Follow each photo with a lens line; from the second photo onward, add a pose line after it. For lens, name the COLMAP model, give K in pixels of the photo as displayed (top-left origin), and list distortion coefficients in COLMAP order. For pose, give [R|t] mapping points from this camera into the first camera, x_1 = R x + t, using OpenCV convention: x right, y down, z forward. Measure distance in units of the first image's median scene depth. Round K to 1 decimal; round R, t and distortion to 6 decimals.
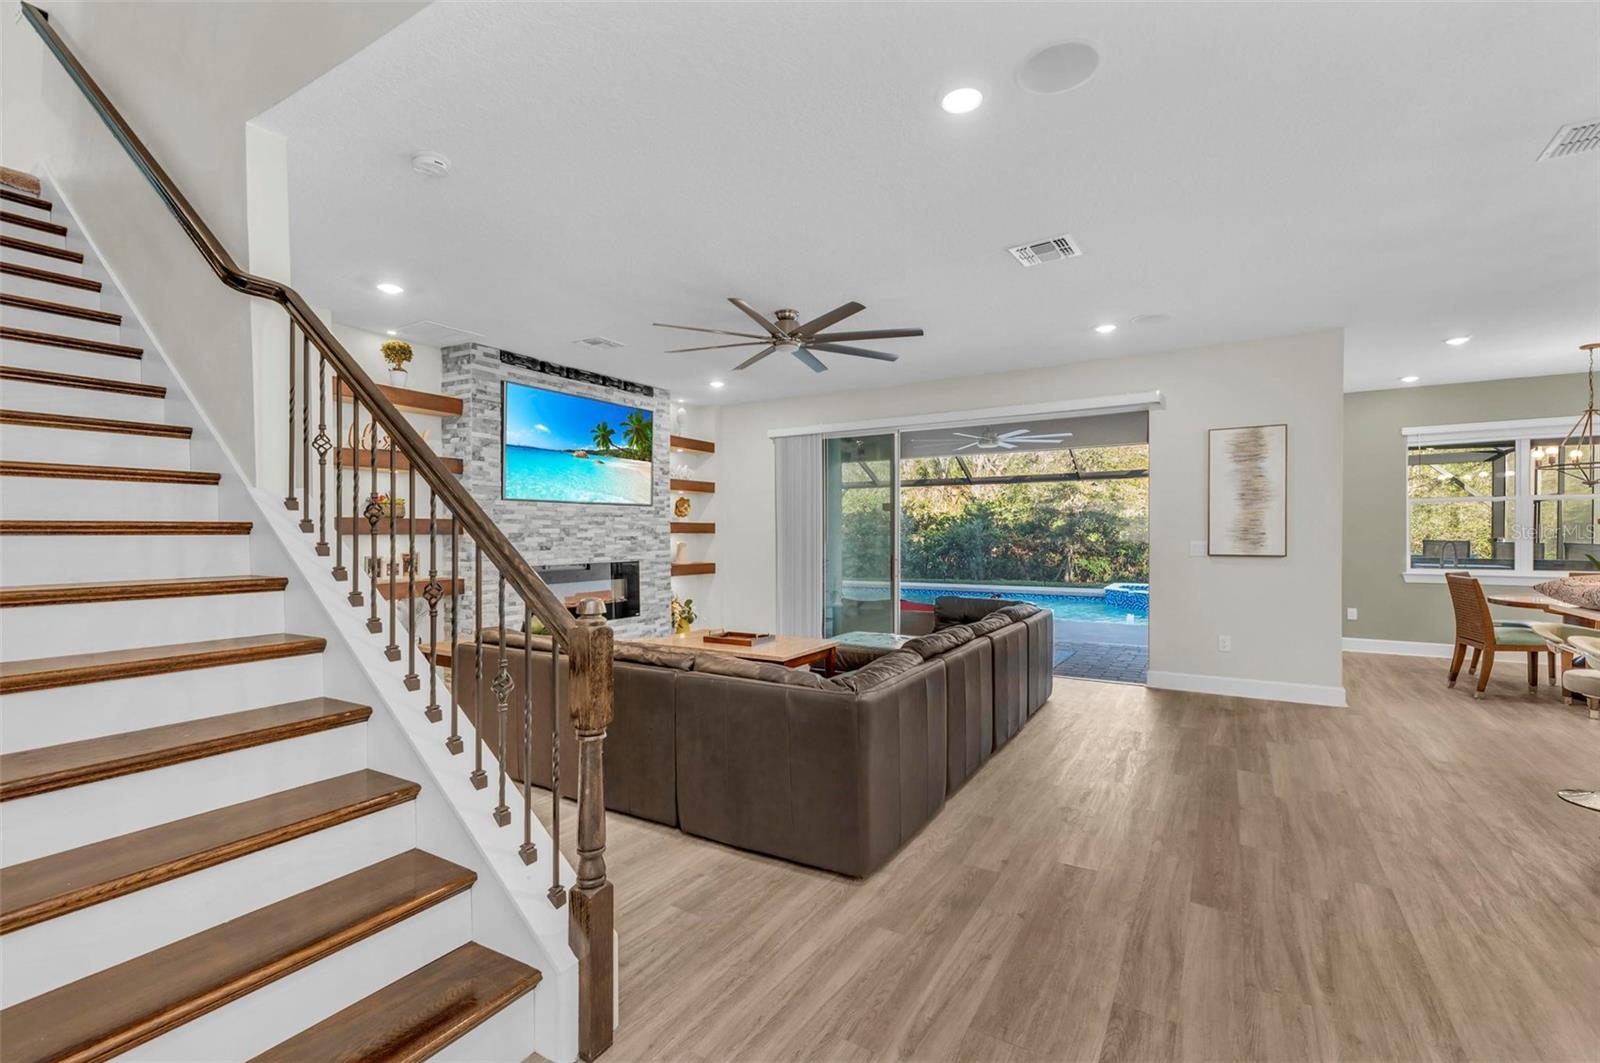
lens RADIAL K [[671.2, 0, 808.0], [0, 671.2, 534.7], [0, 0, 1]] dist [0.002336, 0.000017]
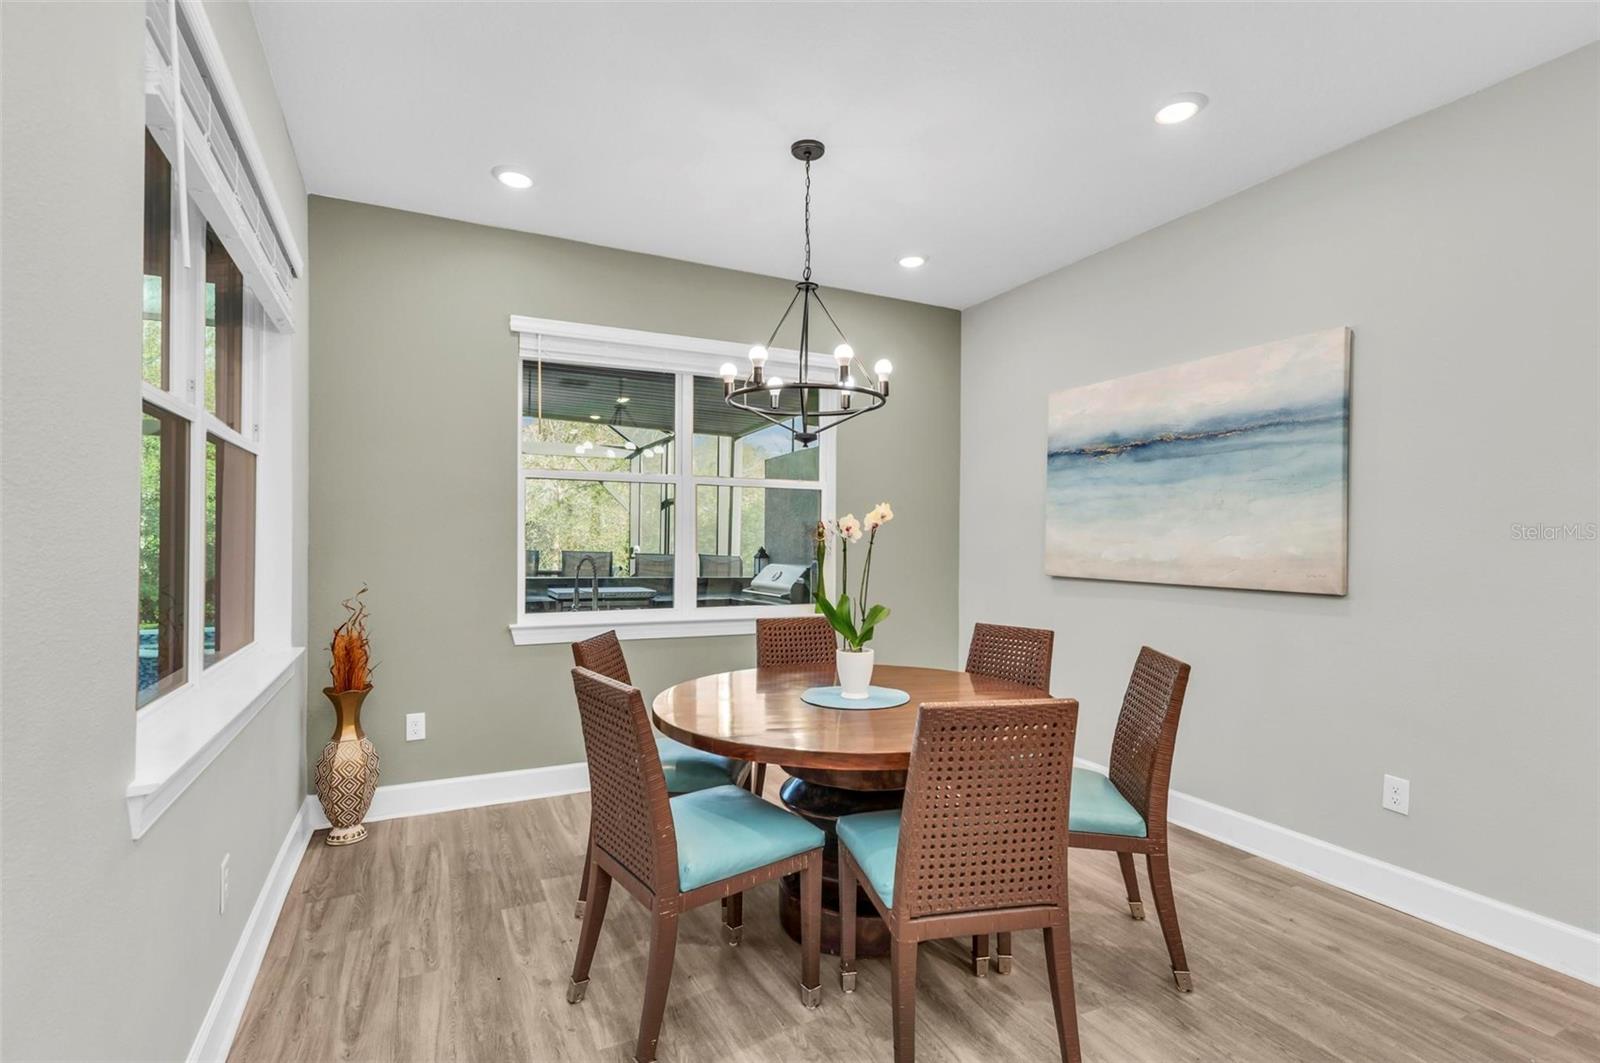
lens RADIAL K [[805.6, 0, 810.6], [0, 805.6, 542.4], [0, 0, 1]] dist [0.002648, 0.000357]
pose [[0.520645, 0.005820, 0.853754, 0.721466], [-0.008188, 0.999965, -0.001823, -0.002396], [-0.853734, -0.006042, 0.520674, 0.744905]]
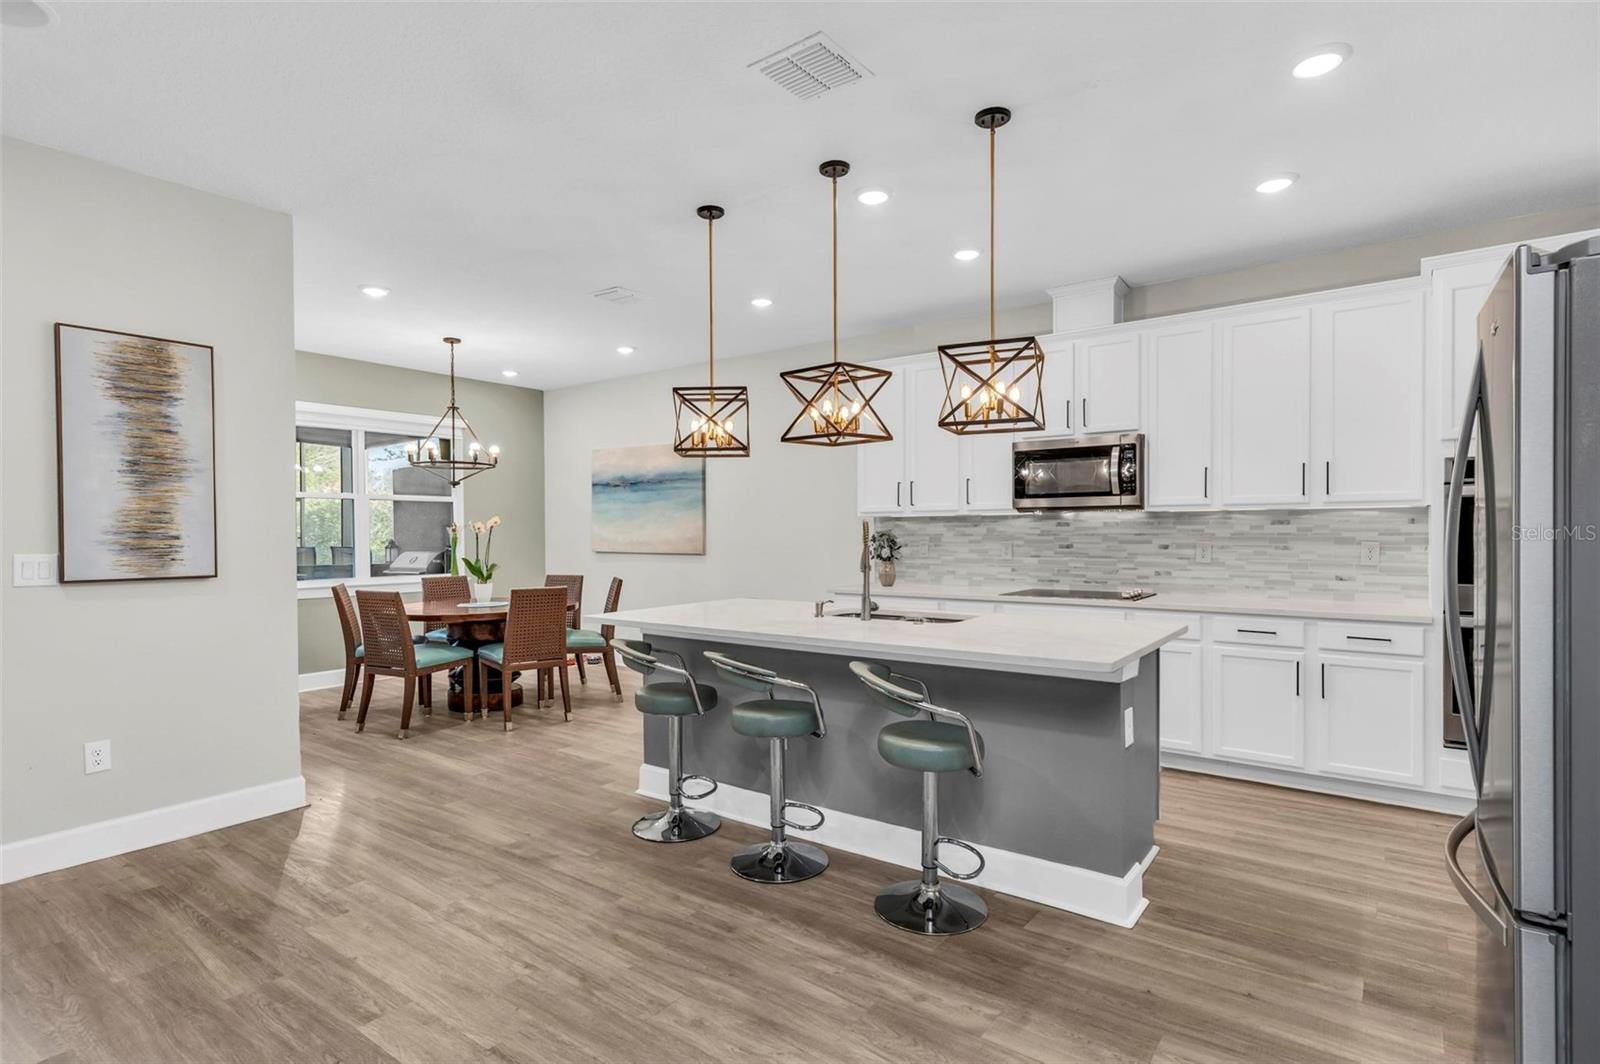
lens RADIAL K [[805.6, 0, 810.6], [0, 805.6, 542.9], [0, 0, 1]] dist [0.002648, 0.000357]
pose [[0.084960, -0.011742, 0.996315, 0.065007], [0.007575, 0.999909, 0.011139, -0.000779], [-0.996356, 0.006600, 0.085041, 0.422261]]
